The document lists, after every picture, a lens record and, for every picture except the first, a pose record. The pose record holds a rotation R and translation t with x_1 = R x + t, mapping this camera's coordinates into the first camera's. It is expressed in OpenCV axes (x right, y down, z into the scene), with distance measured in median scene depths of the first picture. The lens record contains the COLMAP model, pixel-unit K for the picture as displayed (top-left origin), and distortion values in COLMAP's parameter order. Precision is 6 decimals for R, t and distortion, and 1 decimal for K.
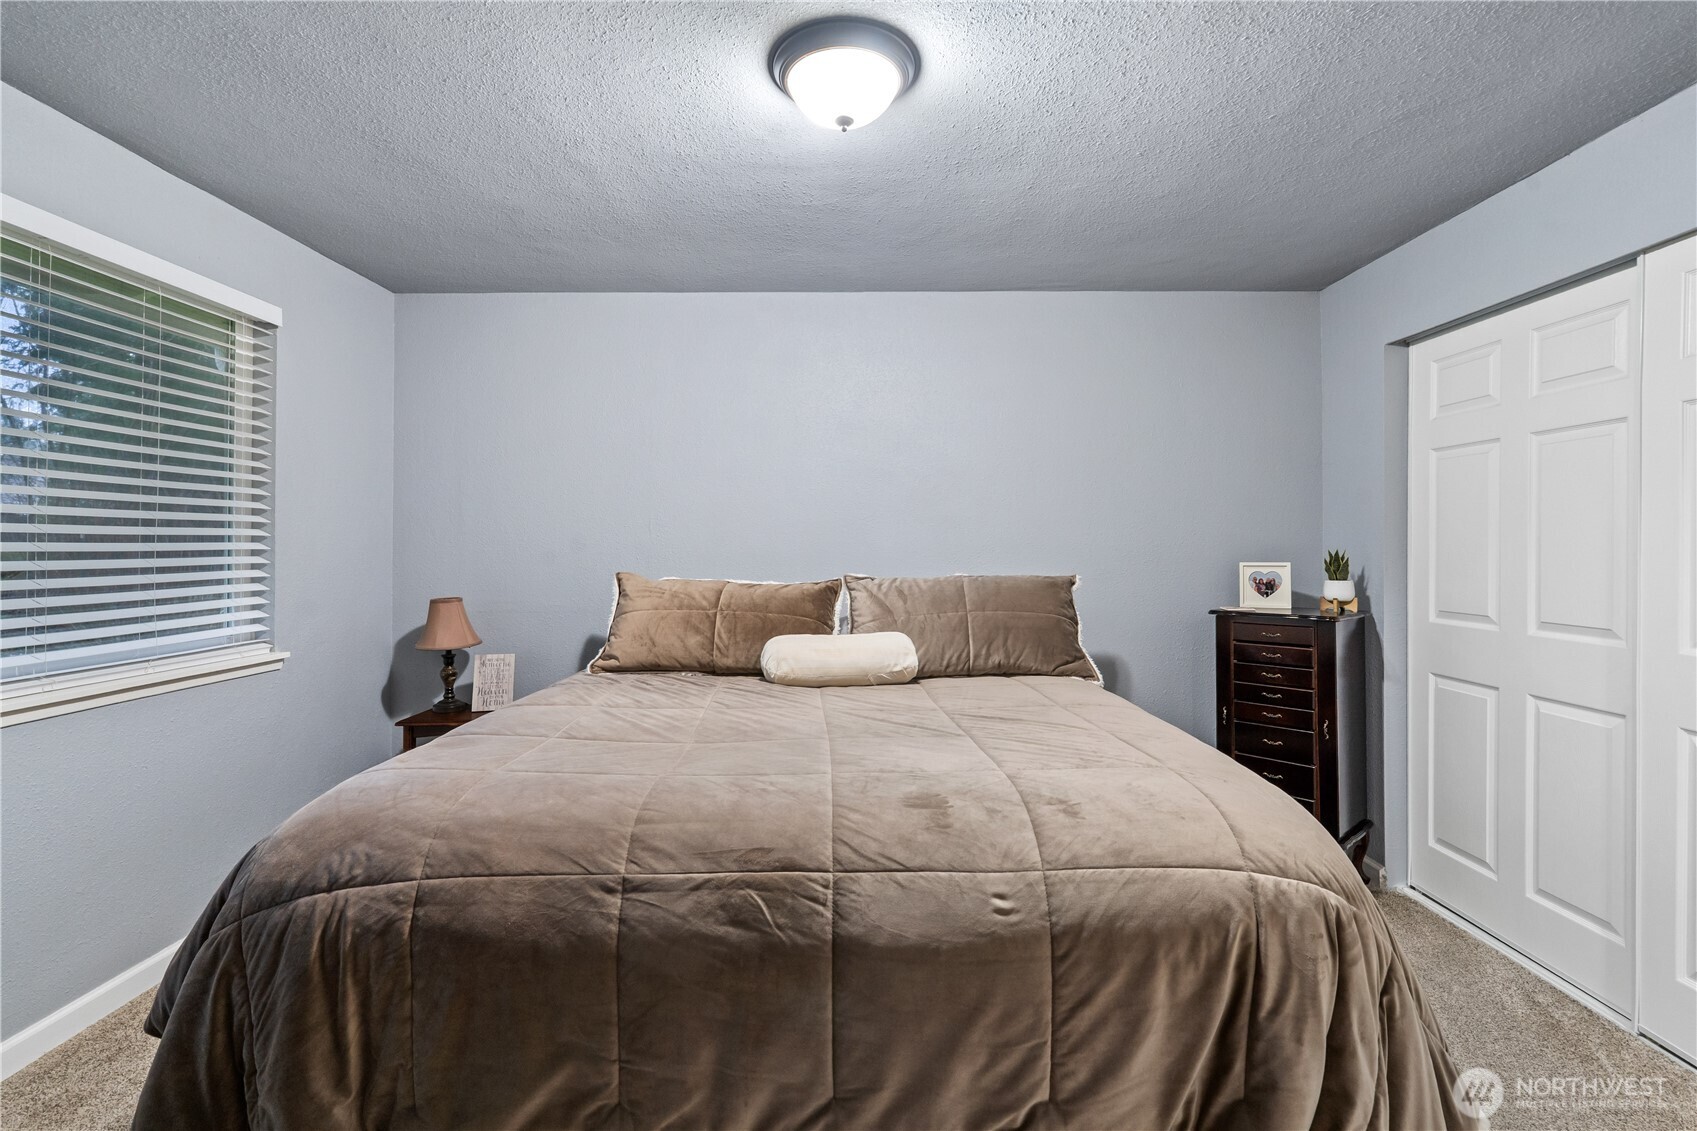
lens RADIAL K [[777.0, 0, 841.8], [0, 777.0, 546.3], [0, 0, 1]] dist [-0.006340, 0.004725]
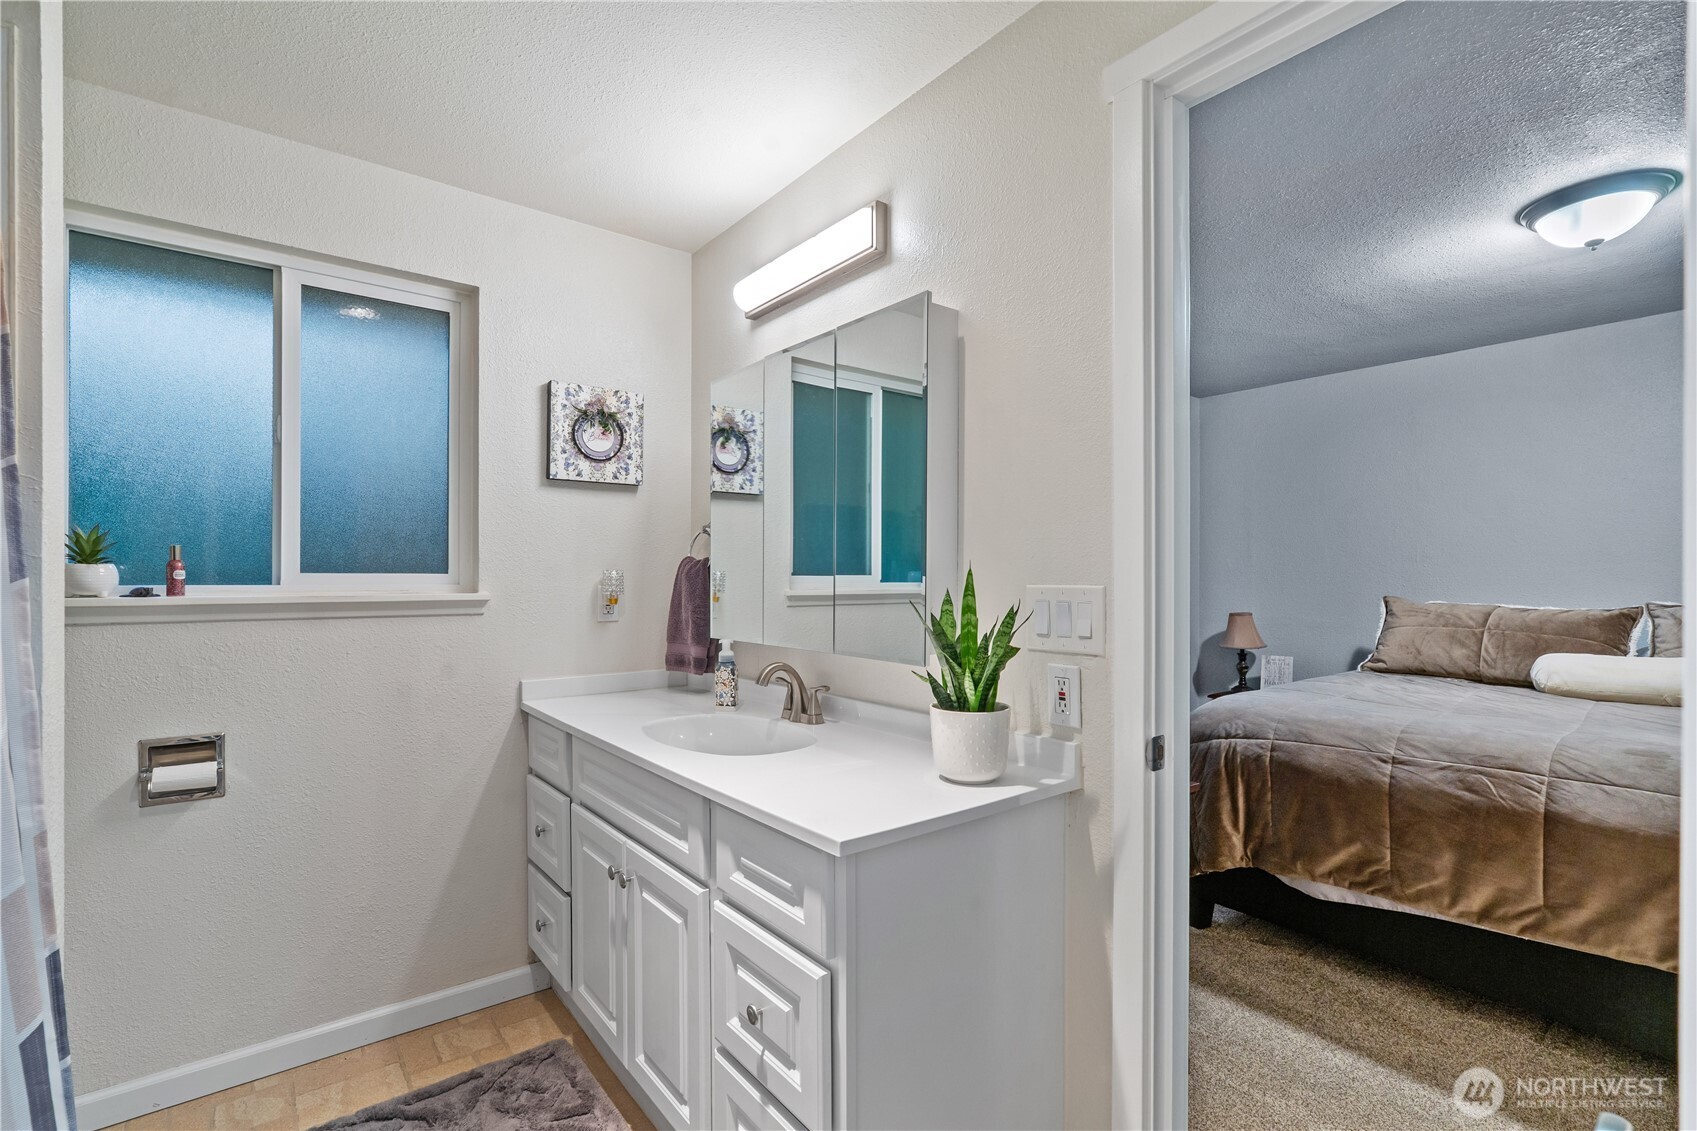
lens RADIAL K [[767.4, 0, 839.7], [0, 767.4, 574.4], [0, 0, 1]] dist [-0.001250, 0.000351]
pose [[0.626587, -0.003571, -0.779343, 0.169370], [0.000490, 0.999991, -0.004189, 0.004573], [0.779351, 0.002243, 0.626583, -0.624569]]
